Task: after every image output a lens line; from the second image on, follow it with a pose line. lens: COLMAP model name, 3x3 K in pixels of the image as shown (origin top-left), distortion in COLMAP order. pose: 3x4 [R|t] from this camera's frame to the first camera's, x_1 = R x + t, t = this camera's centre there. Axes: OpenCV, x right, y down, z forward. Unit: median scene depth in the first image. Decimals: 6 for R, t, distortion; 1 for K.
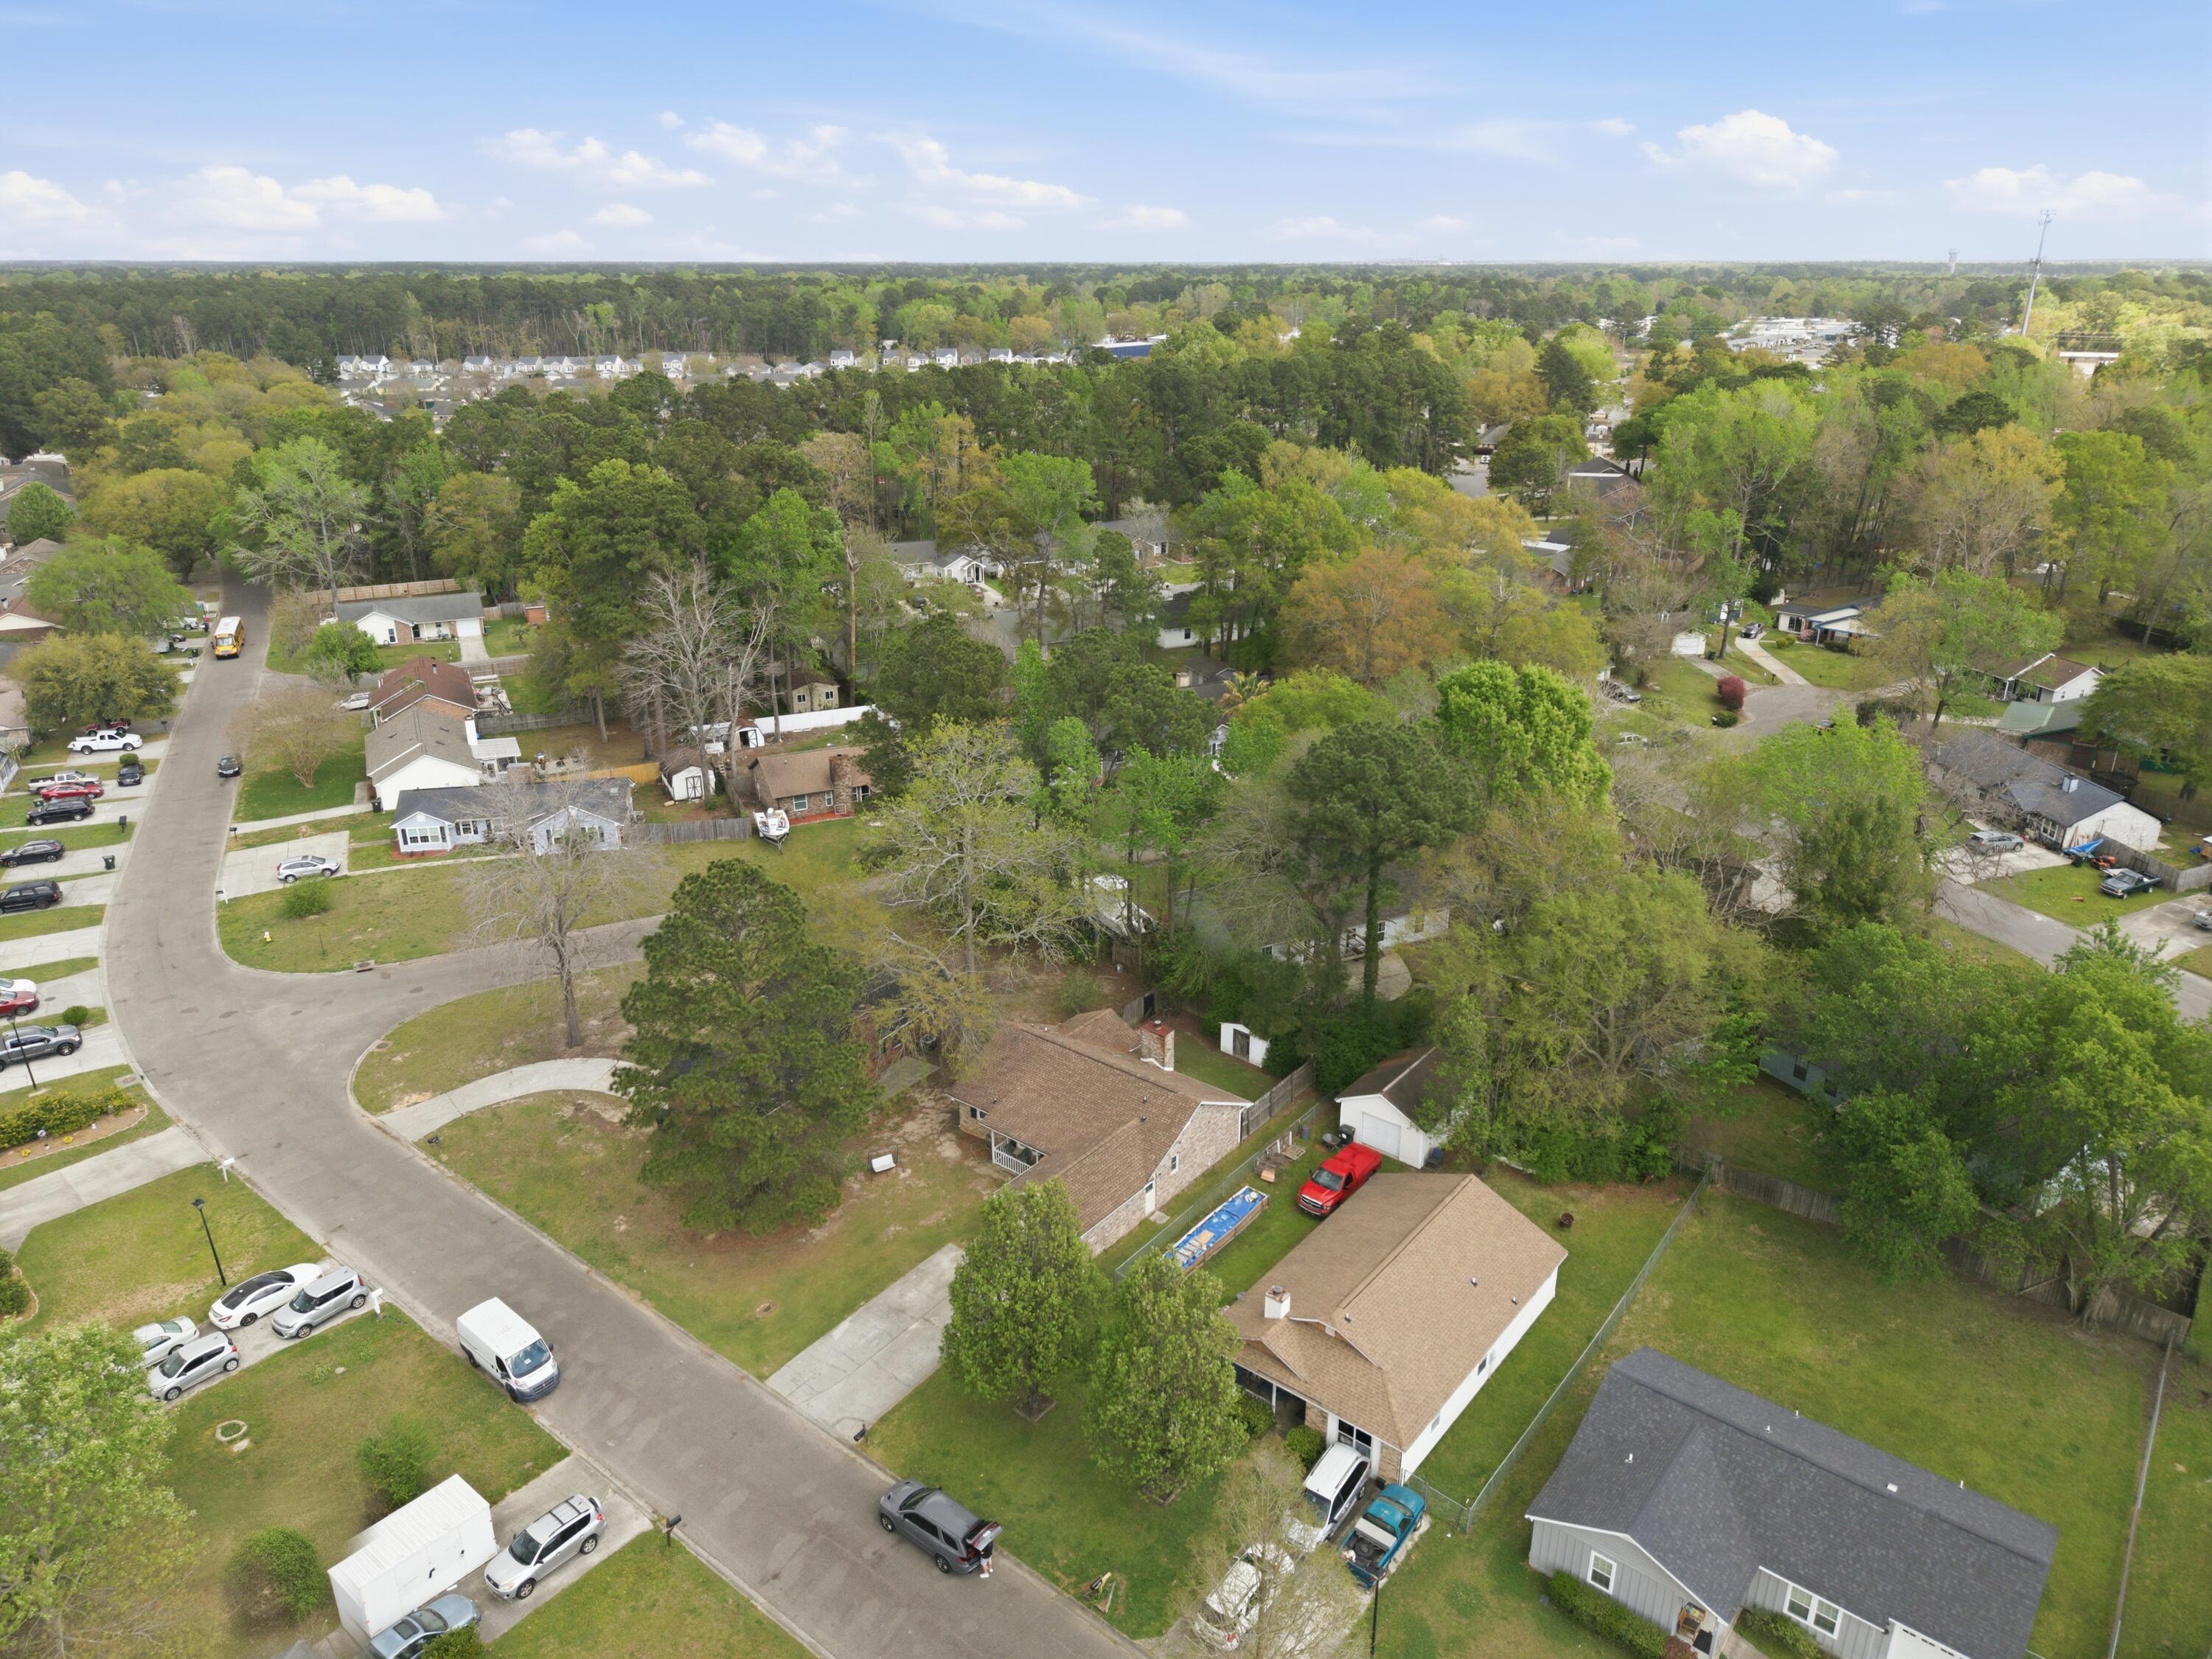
lens RADIAL K [[1464.2, 0, 1090.6], [0, 1464.2, 829.2], [0, 0, 1]] dist [0.006981, -0.000180]
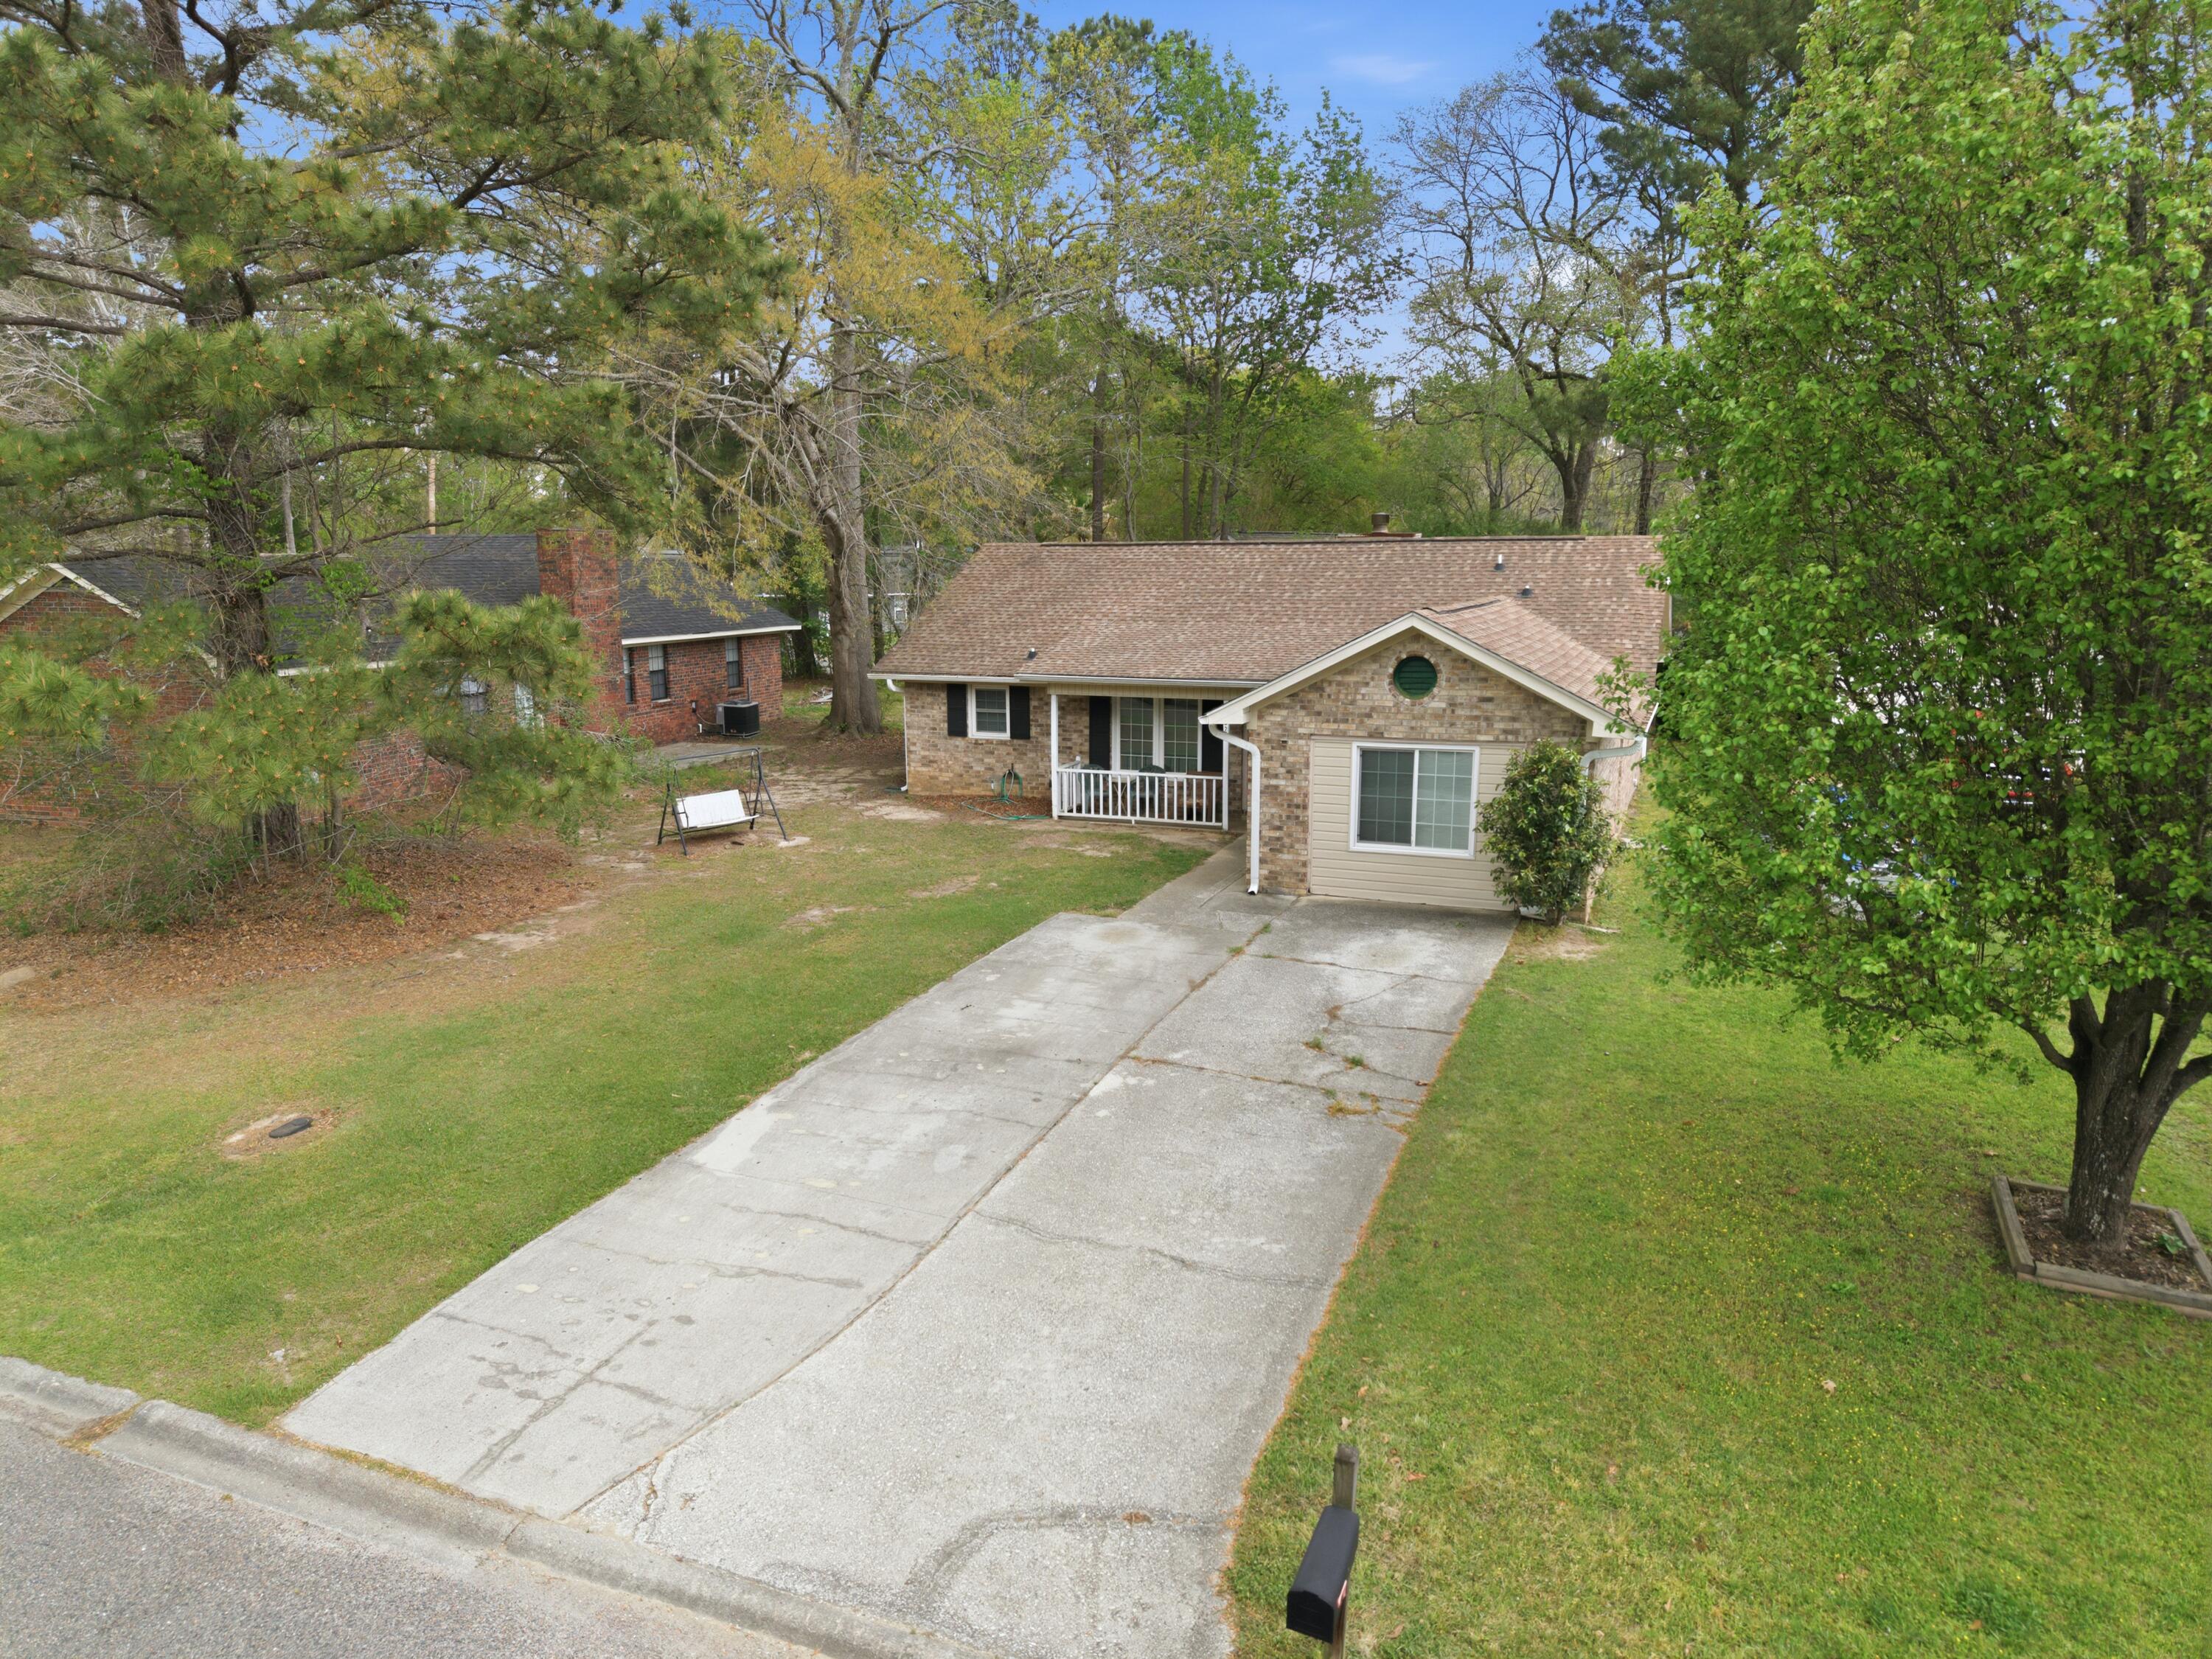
lens RADIAL K [[1464.2, 0, 1090.6], [0, 1464.2, 829.2], [0, 0, 1]] dist [0.006981, -0.000180]
pose [[0.957179, -0.042035, 0.286427, -0.147567], [0.093096, 0.981542, -0.167058, 0.278495], [-0.274118, 0.186570, 0.943425, 0.663680]]
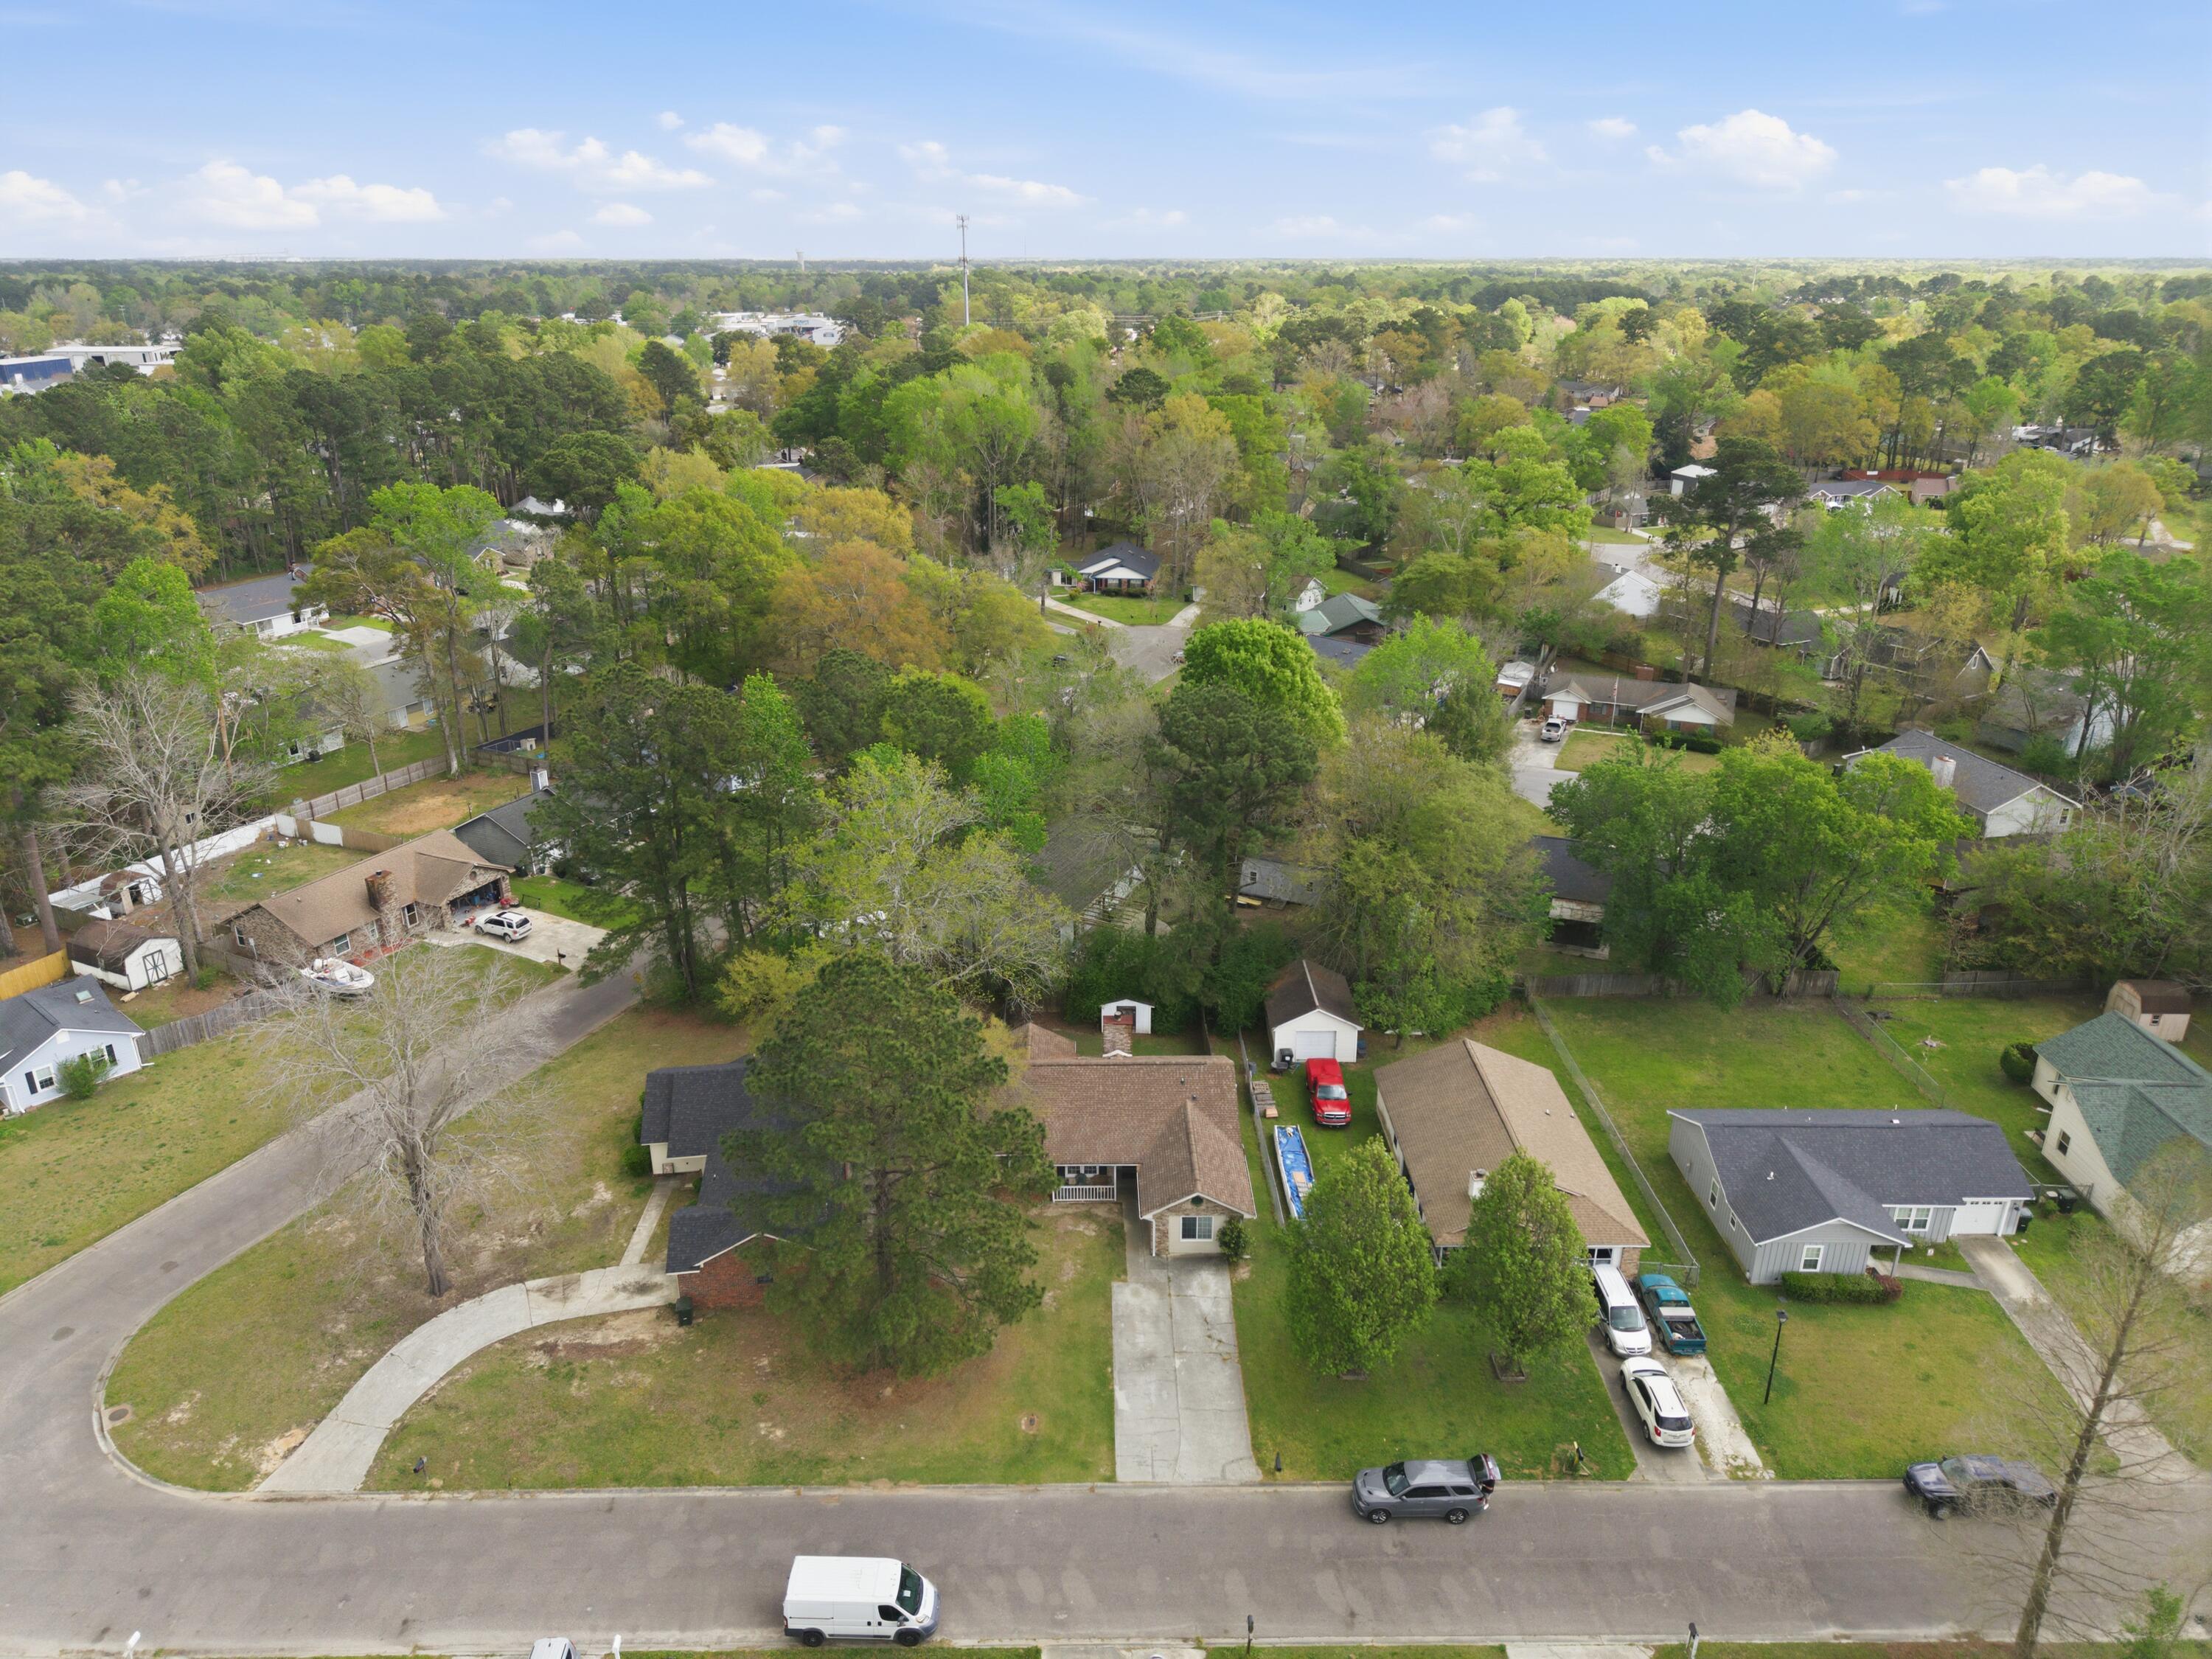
lens RADIAL K [[1464.2, 0, 1090.6], [0, 1464.2, 829.2], [0, 0, 1]] dist [0.006981, -0.000180]
pose [[0.773567, -0.227376, 0.591519, -0.544859], [0.226208, 0.970998, 0.077419, -0.077617], [-0.591967, 0.073917, 0.802566, 0.186363]]
